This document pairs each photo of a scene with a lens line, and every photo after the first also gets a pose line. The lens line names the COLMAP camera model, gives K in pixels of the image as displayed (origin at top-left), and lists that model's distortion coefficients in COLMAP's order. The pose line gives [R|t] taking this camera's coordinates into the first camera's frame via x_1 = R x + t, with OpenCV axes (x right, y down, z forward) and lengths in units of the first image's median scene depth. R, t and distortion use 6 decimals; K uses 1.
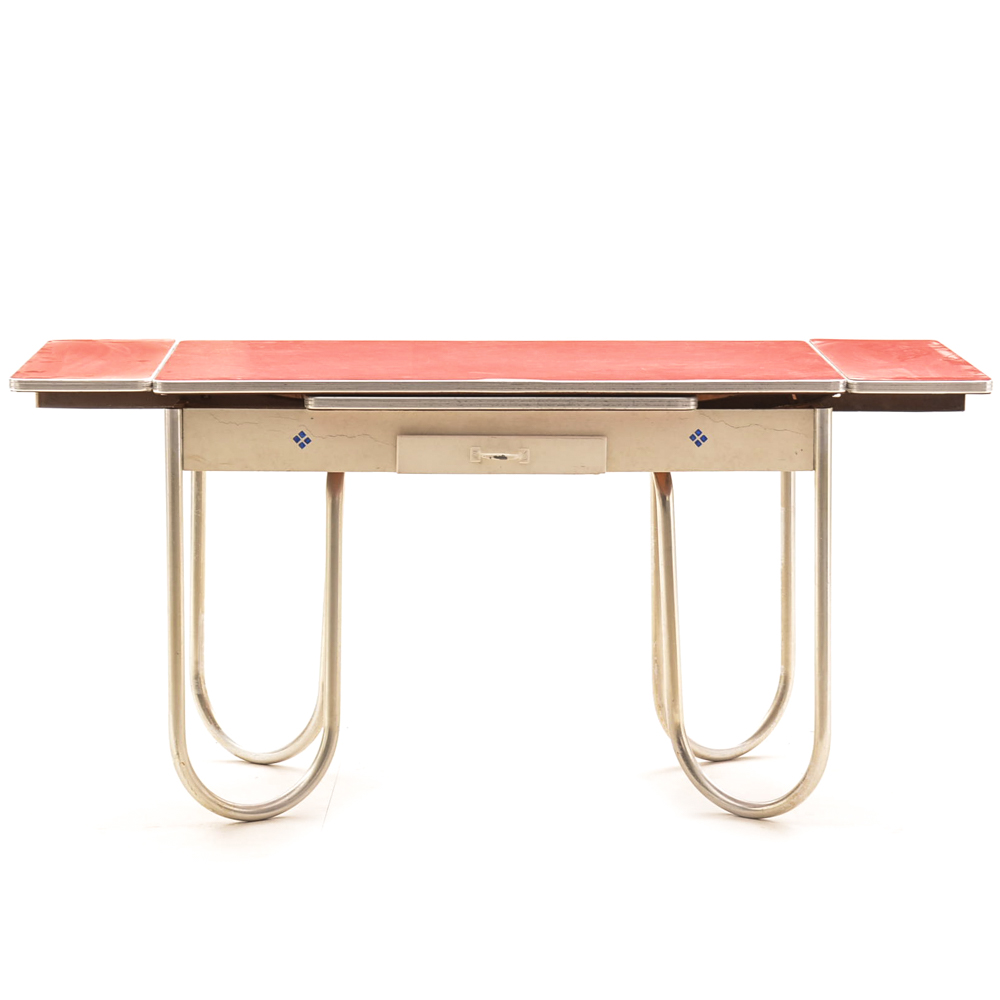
lens RADIAL K [[3452.8, 0, 517.4], [0, 3452.8, 511.1], [0, 0, 1]] dist [0.670458, 0.000000]
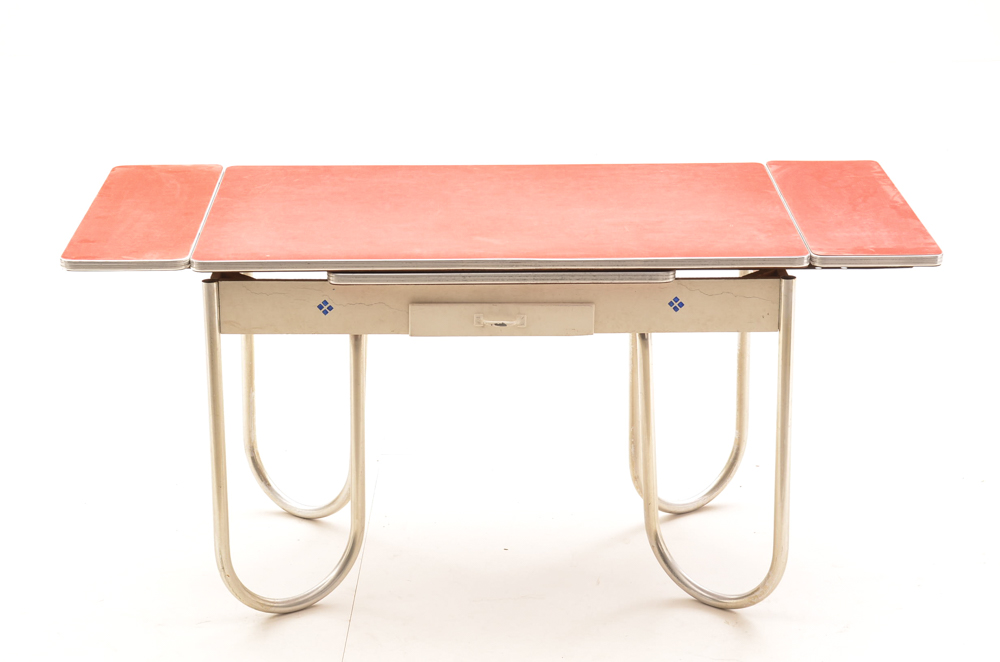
lens RADIAL K [[2086.2, 0, 499.8], [0, 2086.2, 336.7], [0, 0, 1]] dist [0.515590, 0.000000]
pose [[0.999956, -0.001739, -0.009183, 0.001063], [0.003379, 0.983344, 0.181724, -0.135099], [0.008715, -0.181747, 0.983307, 0.326510]]
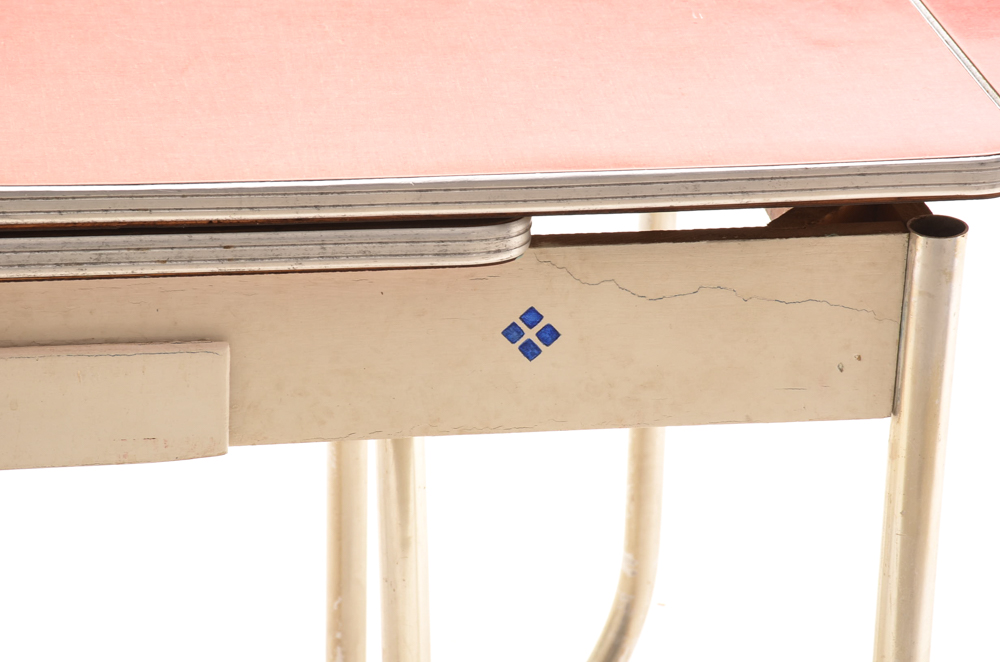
lens RADIAL K [[3033.8, 0, 495.2], [0, 3033.8, 337.7], [0, 0, 1]] dist [0.933147, 0.000000]
pose [[0.990117, -0.030297, 0.136931, 0.012407], [-0.012133, 0.954221, 0.298858, -0.101039], [-0.139716, -0.297565, 0.944423, 0.747574]]
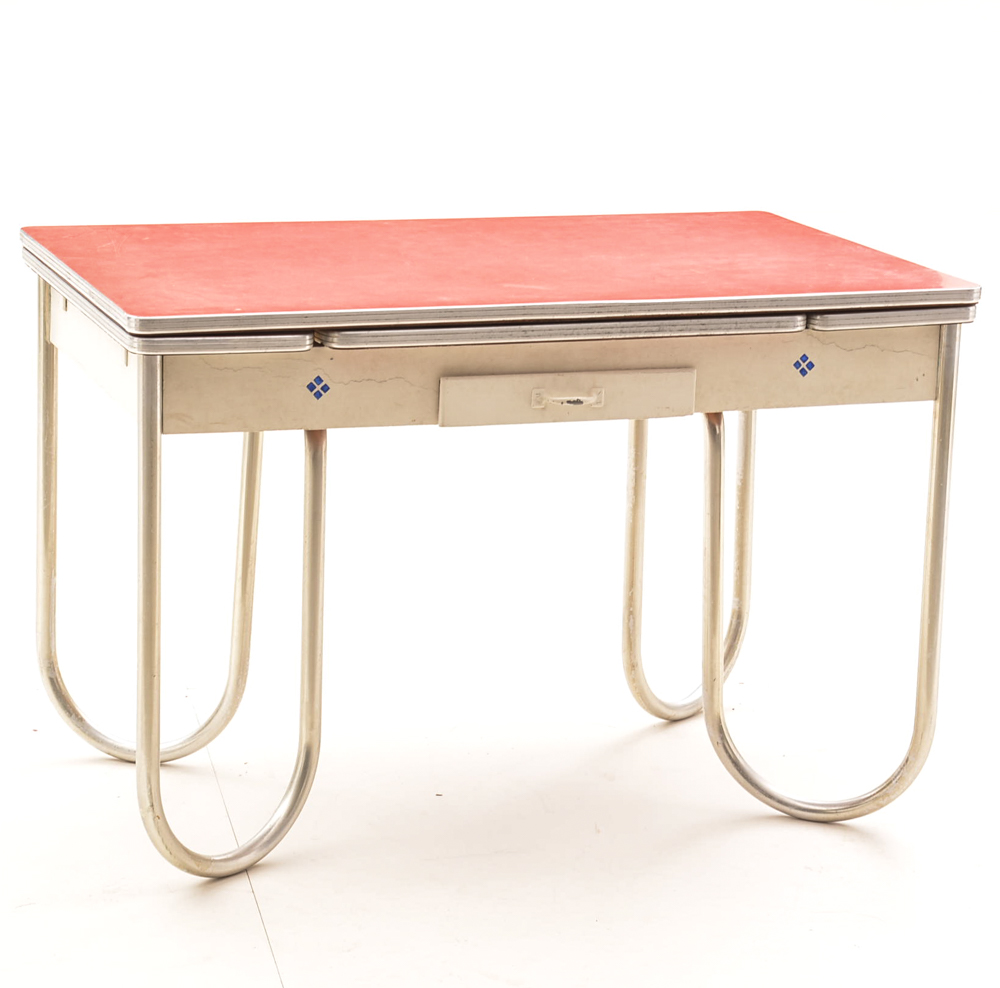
lens RADIAL K [[2946.0, 0, 488.4], [0, 2946.0, 495.3], [0, 0, 1]] dist [0.423160, 0.000000]
pose [[0.954948, -0.048145, 0.292843, -0.215469], [0.018589, 0.994519, 0.102888, -0.062464], [-0.296191, -0.092809, 0.950609, 0.377738]]
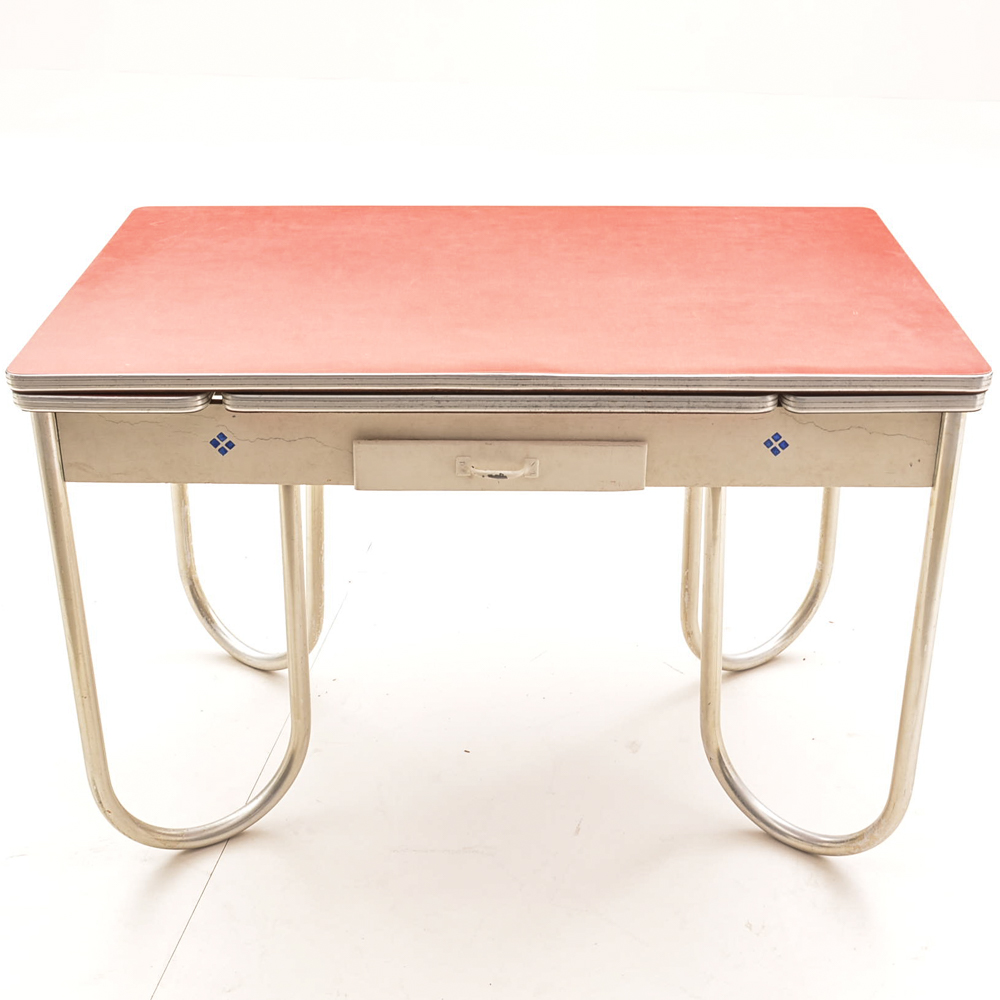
lens RADIAL K [[1530.5, 0, 510.5], [0, 1530.5, 517.7], [0, 0, 1]] dist [-0.015089, 0.000000]
pose [[0.999548, 0.010998, -0.027966, 0.006606], [-0.001535, 0.948094, 0.317987, -0.106957], [0.030011, -0.317800, 0.947683, 0.695750]]
